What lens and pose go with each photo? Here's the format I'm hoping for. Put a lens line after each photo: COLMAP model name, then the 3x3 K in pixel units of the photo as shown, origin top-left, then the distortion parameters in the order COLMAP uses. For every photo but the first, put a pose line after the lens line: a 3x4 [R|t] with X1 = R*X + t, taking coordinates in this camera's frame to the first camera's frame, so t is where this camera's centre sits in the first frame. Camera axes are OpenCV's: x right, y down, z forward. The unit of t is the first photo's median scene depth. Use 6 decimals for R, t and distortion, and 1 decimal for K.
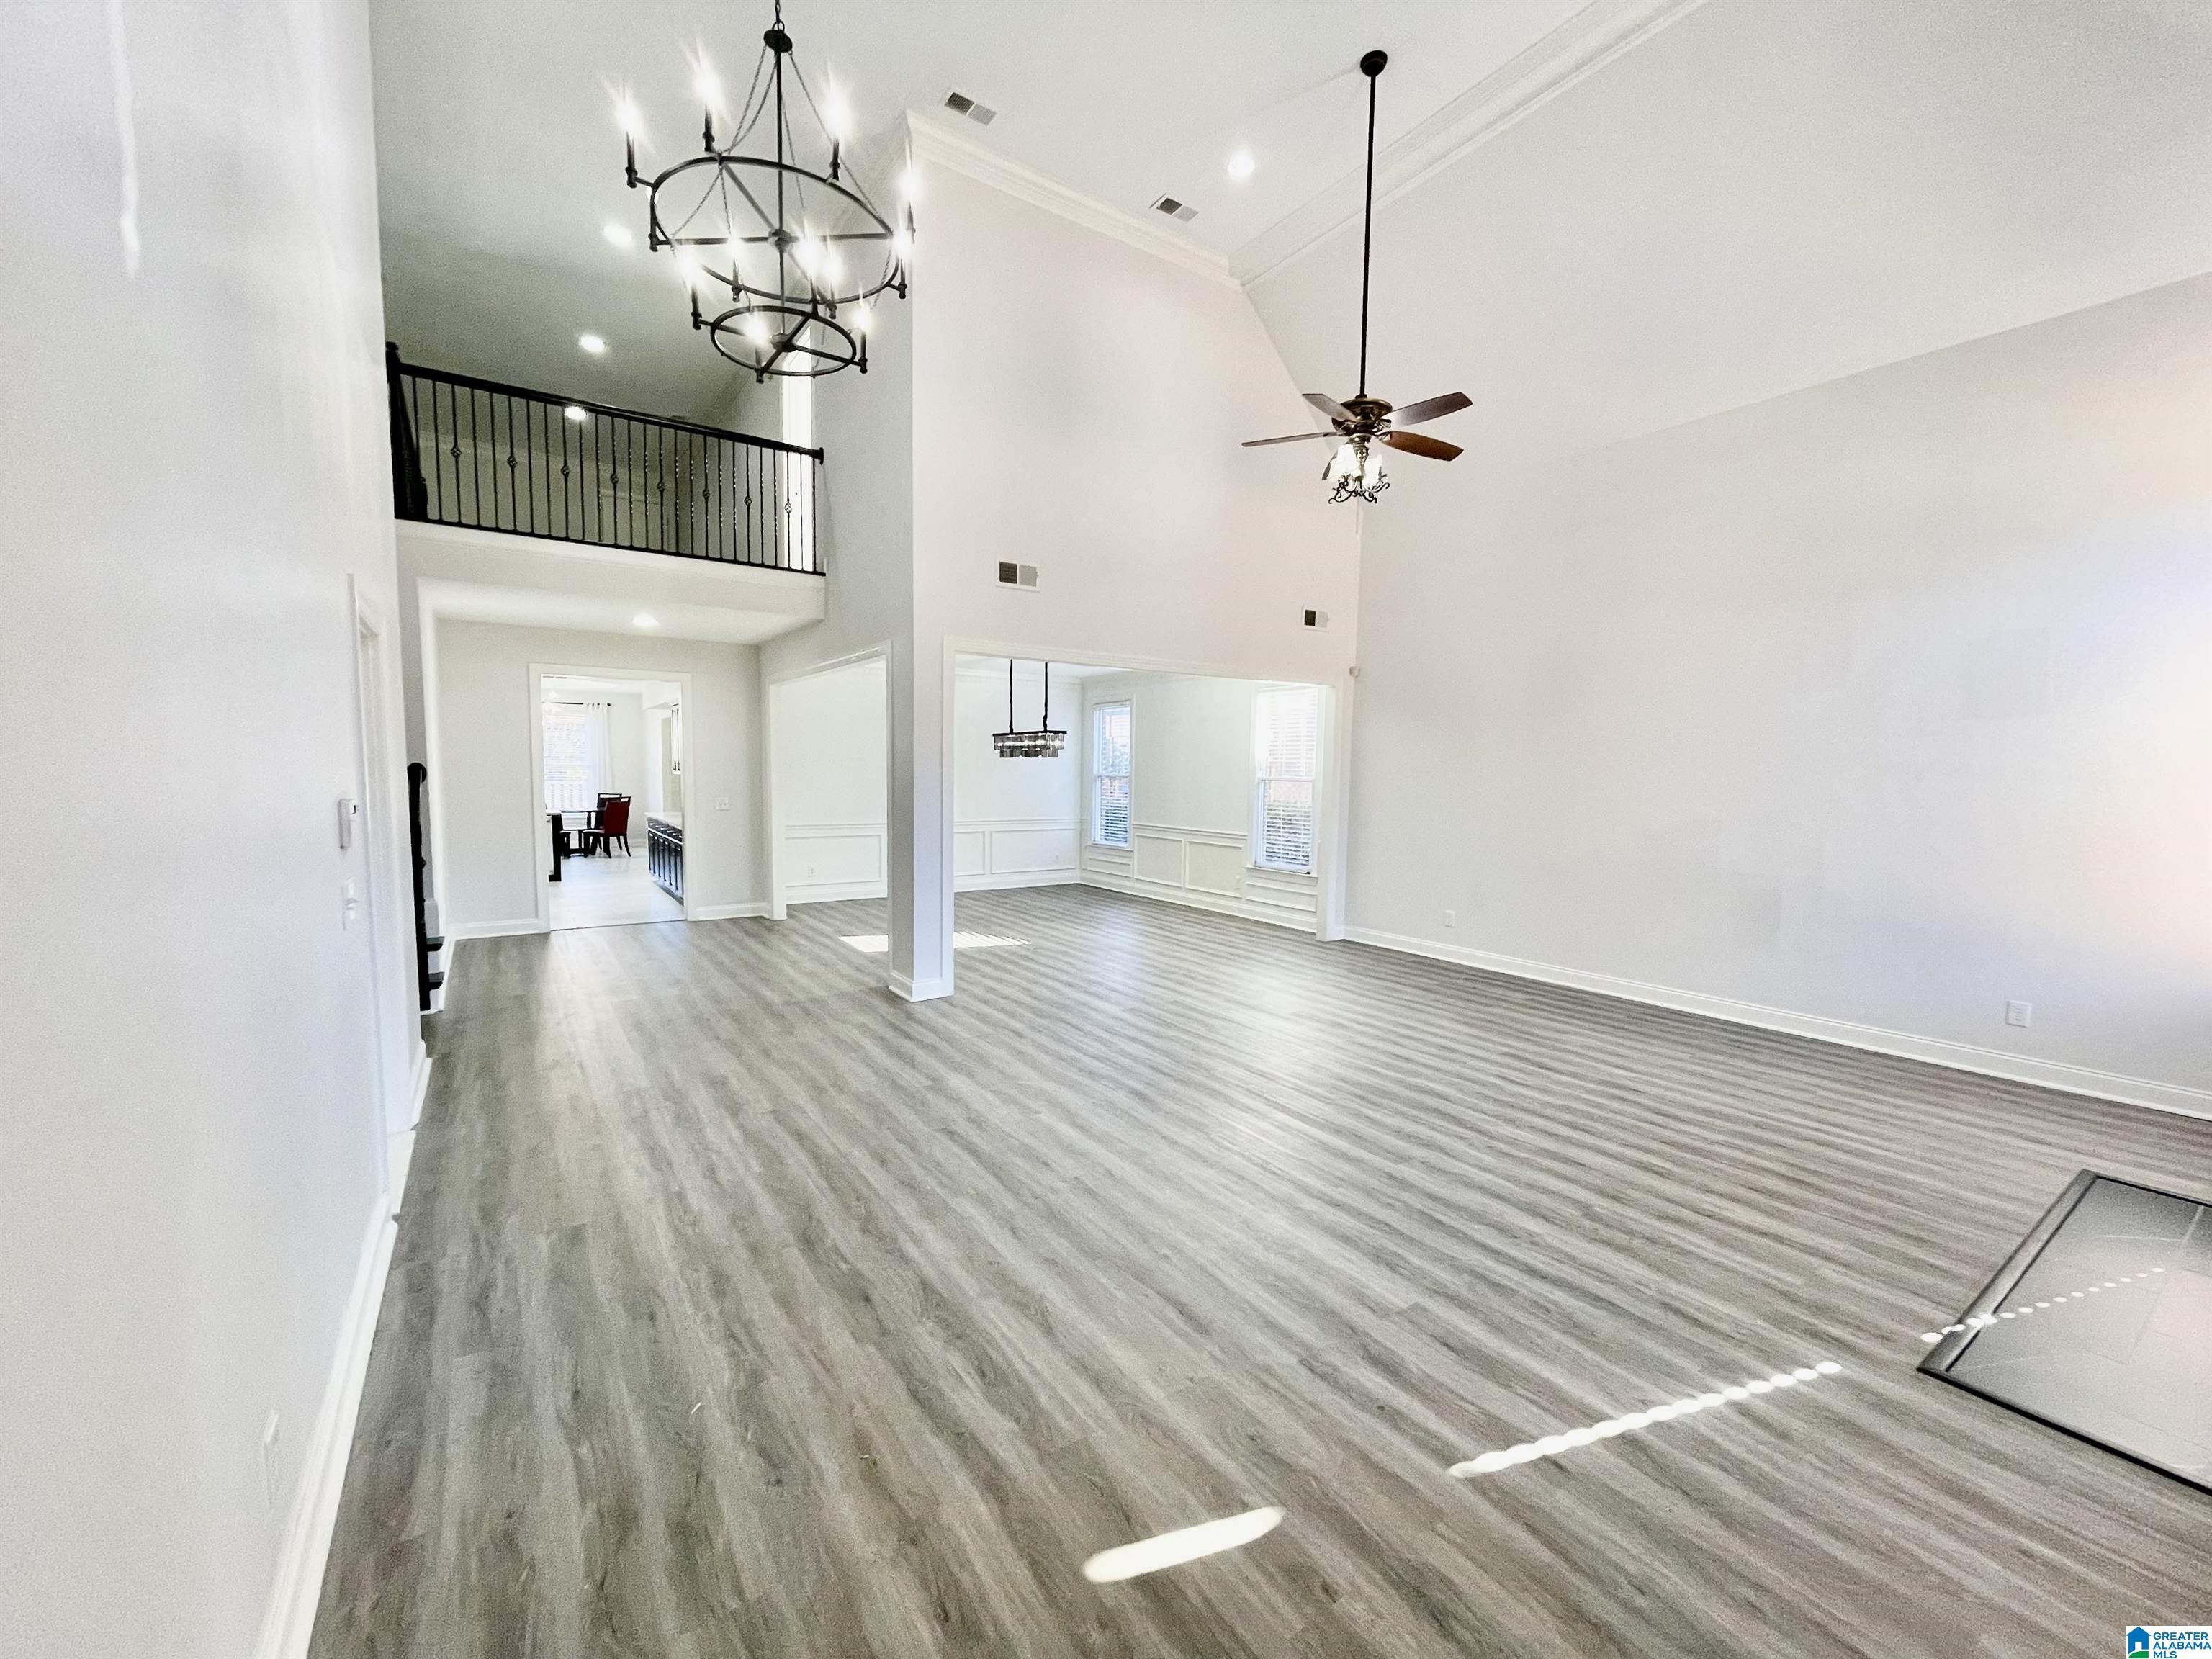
lens RADIAL K [[878.8, 0, 1106.0], [0, 878.8, 829.5], [0, 0, 1]] dist [0.001402, 0.000428]
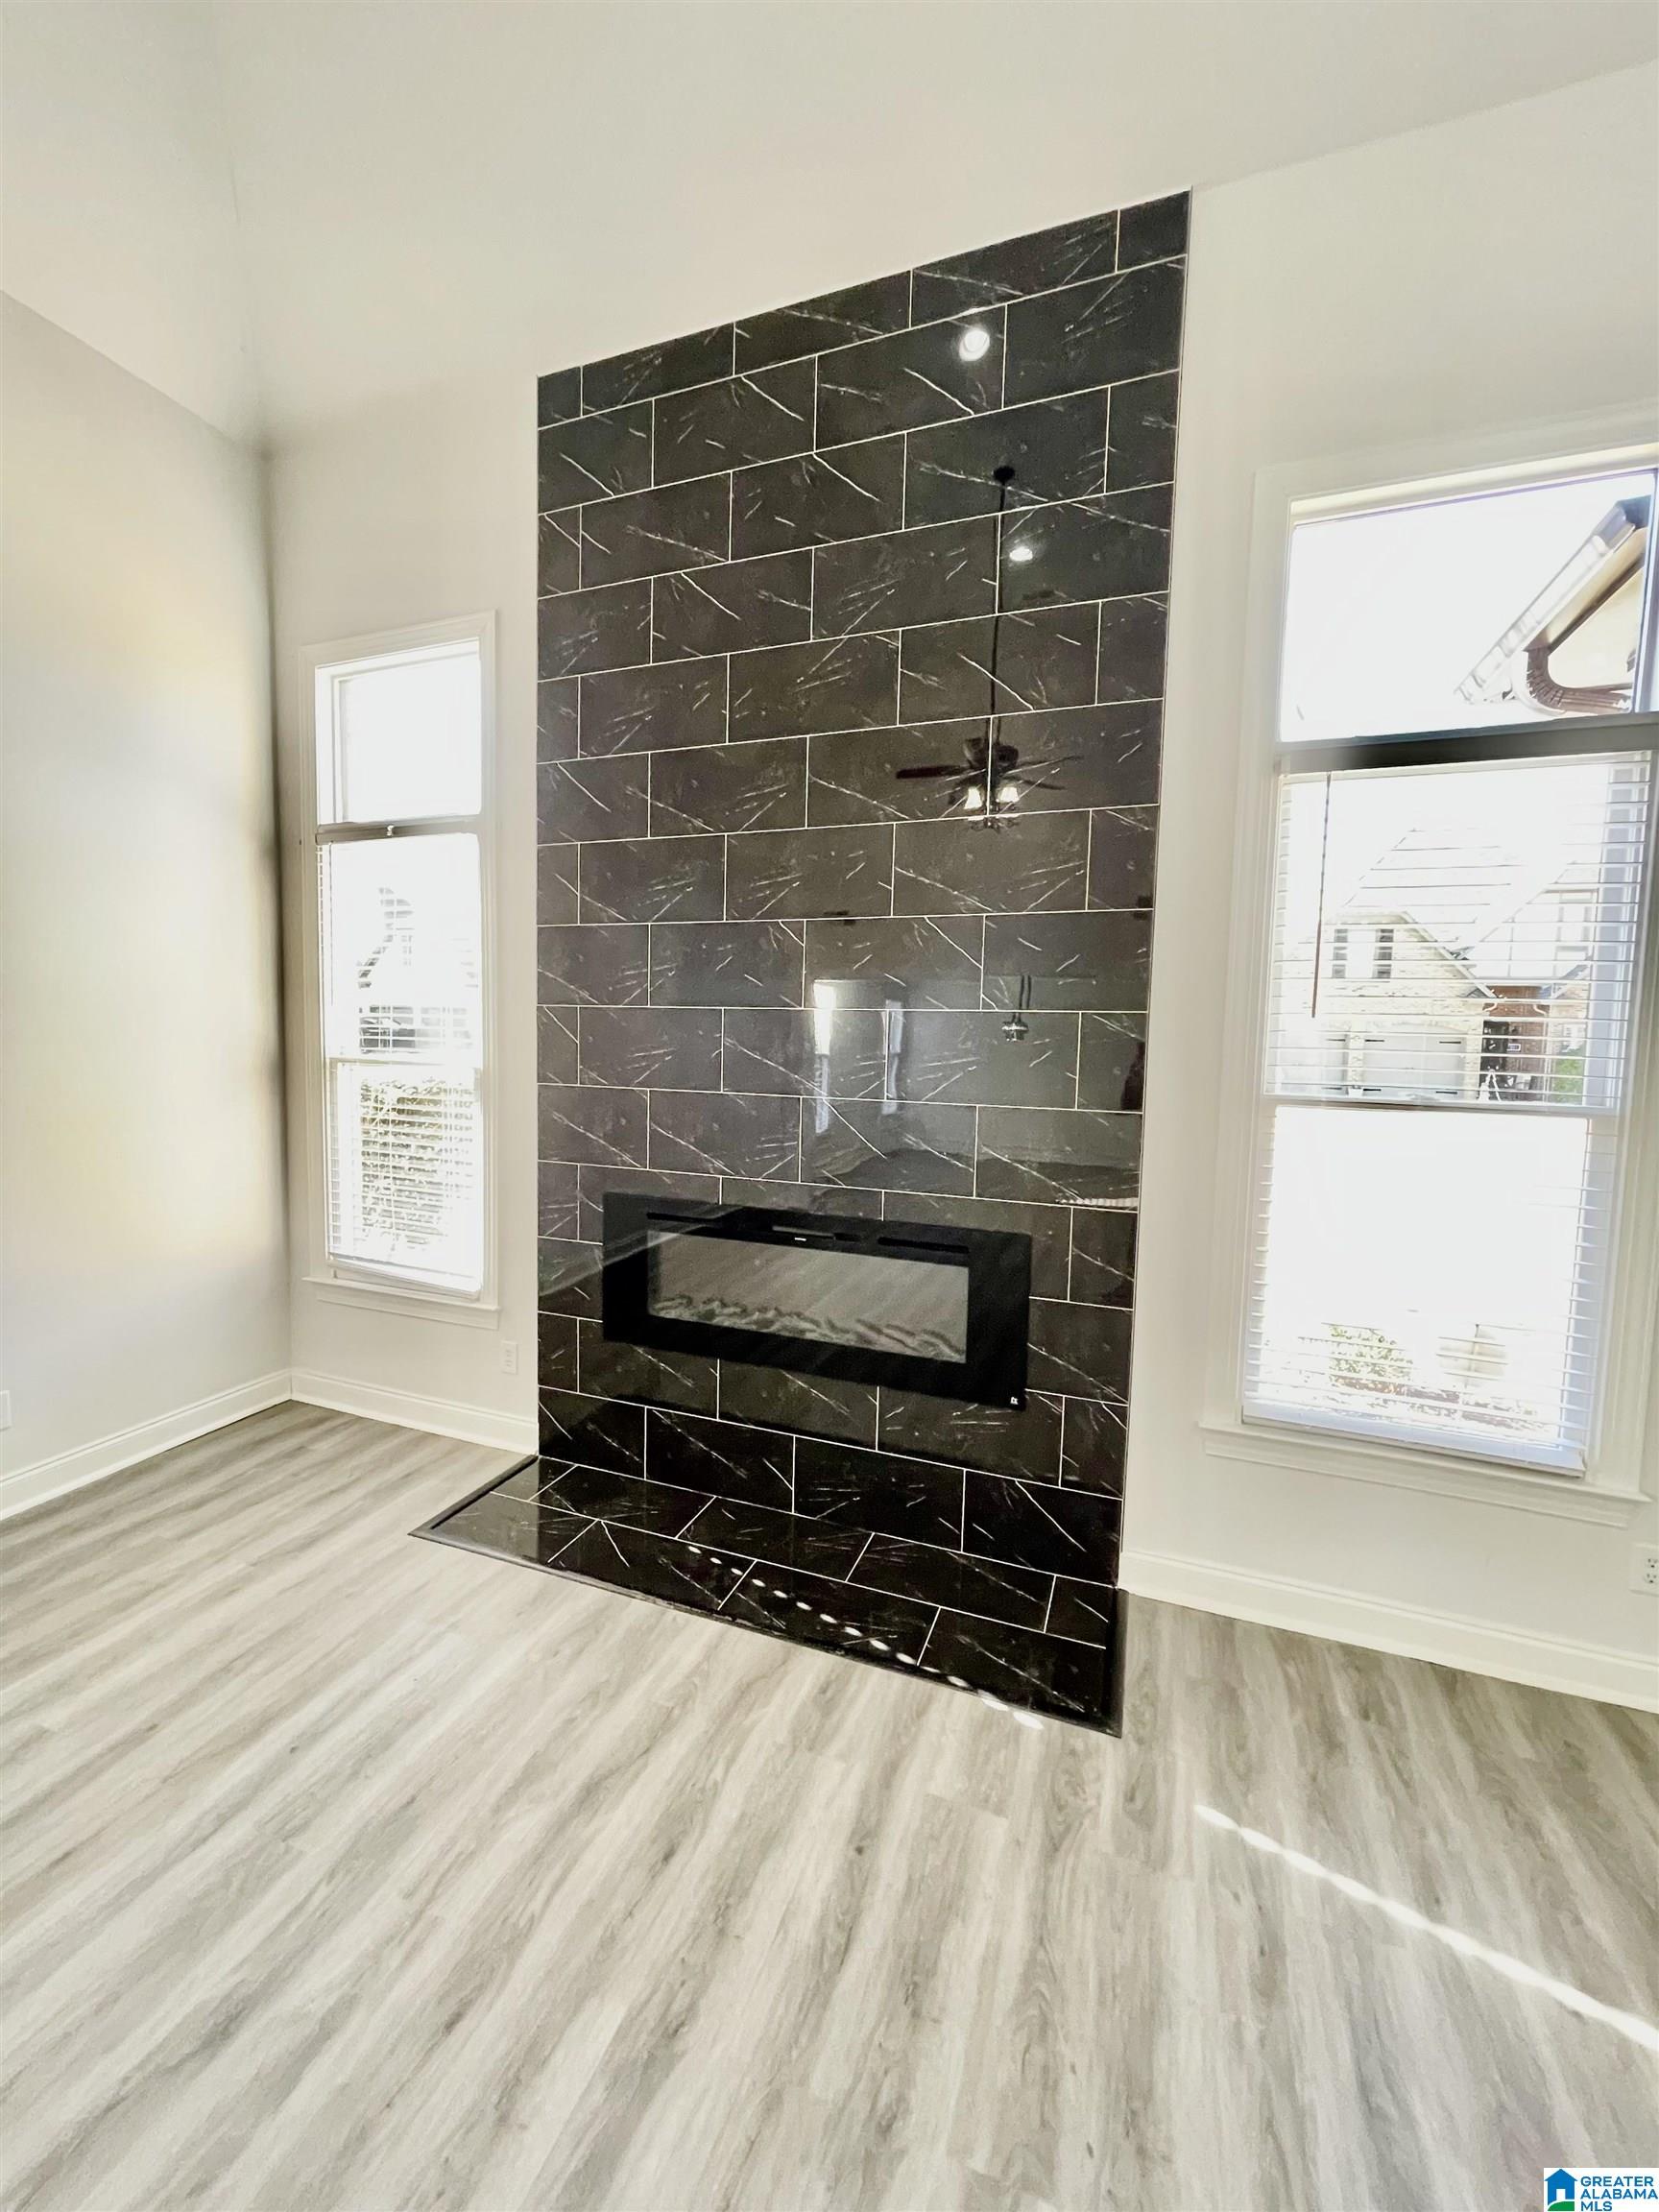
lens RADIAL K [[878.8, 0, 829.5], [0, 878.8, 1106.0], [0, 0, 1]] dist [0.001402, 0.000428]
pose [[-0.572915, -0.090078, 0.814650, 0.295658], [0.026019, 0.991442, 0.127925, -0.088674], [-0.819202, 0.094487, -0.565669, 1.145893]]
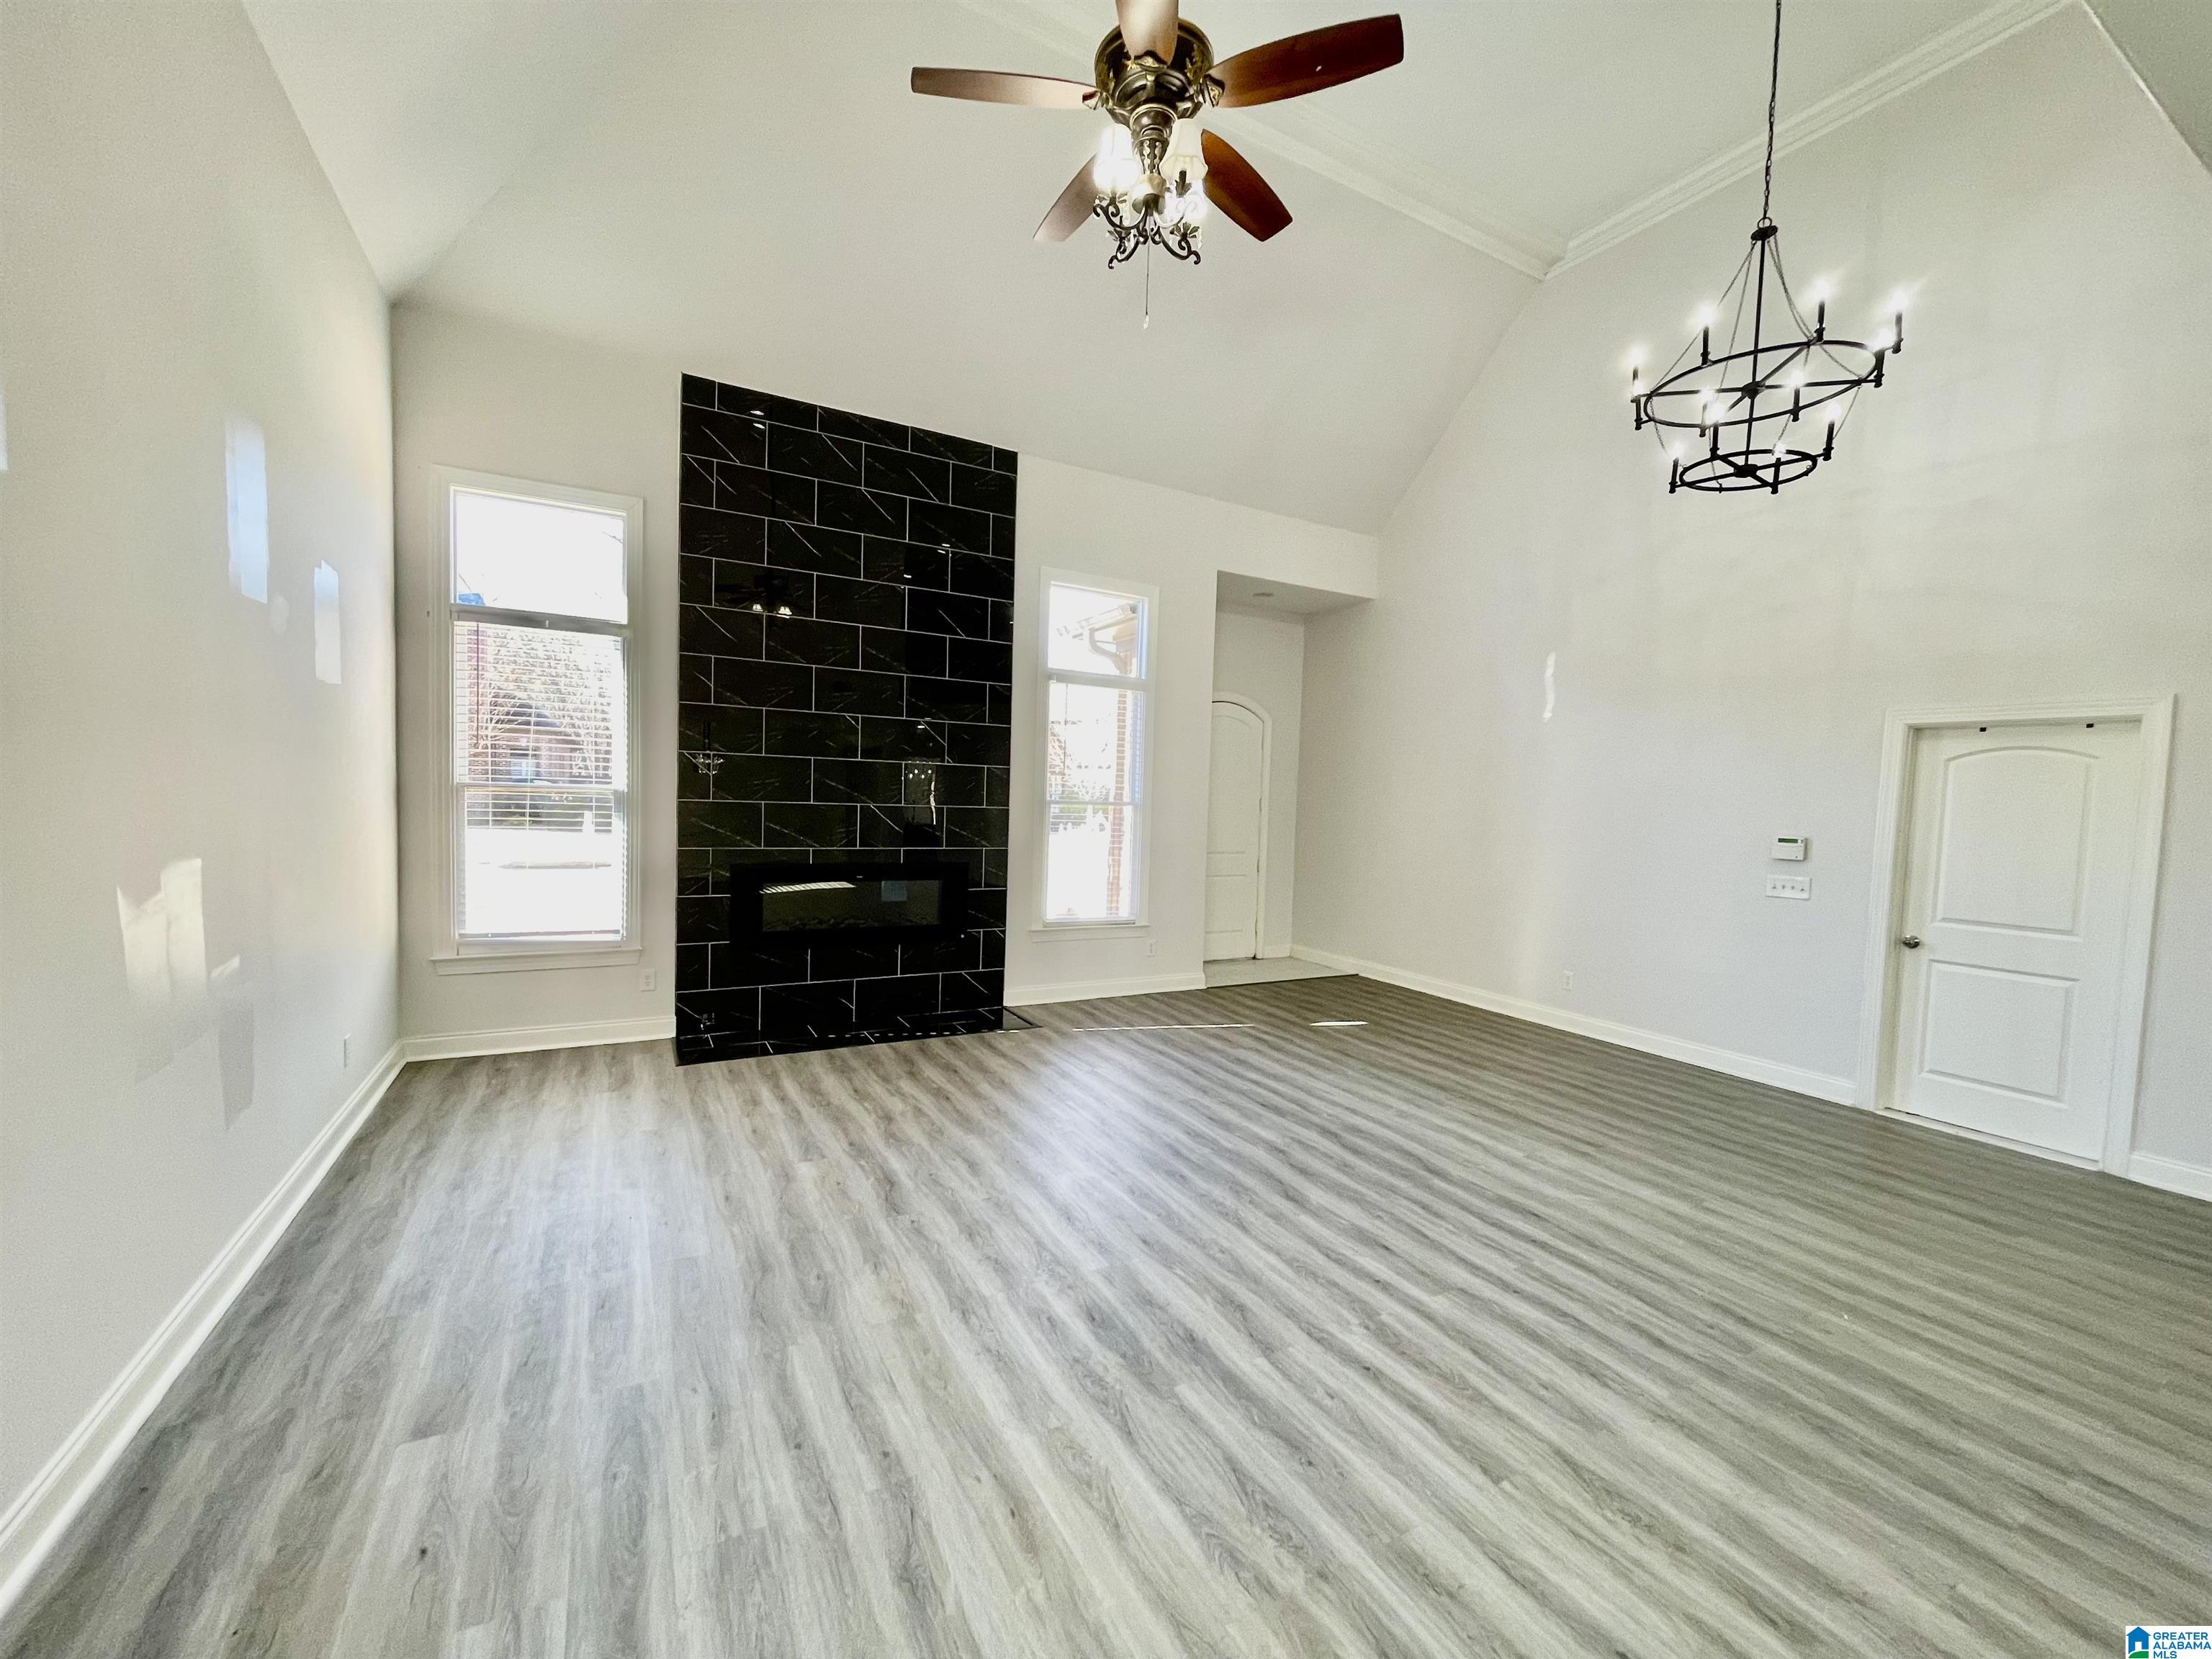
lens RADIAL K [[878.8, 0, 1106.0], [0, 878.8, 829.5], [0, 0, 1]] dist [0.001402, 0.000428]
pose [[-0.993812, -0.054356, 0.096870, 0.366459], [-0.043113, 0.992476, 0.114596, -0.155193], [-0.102371, 0.109711, -0.988678, 2.297965]]
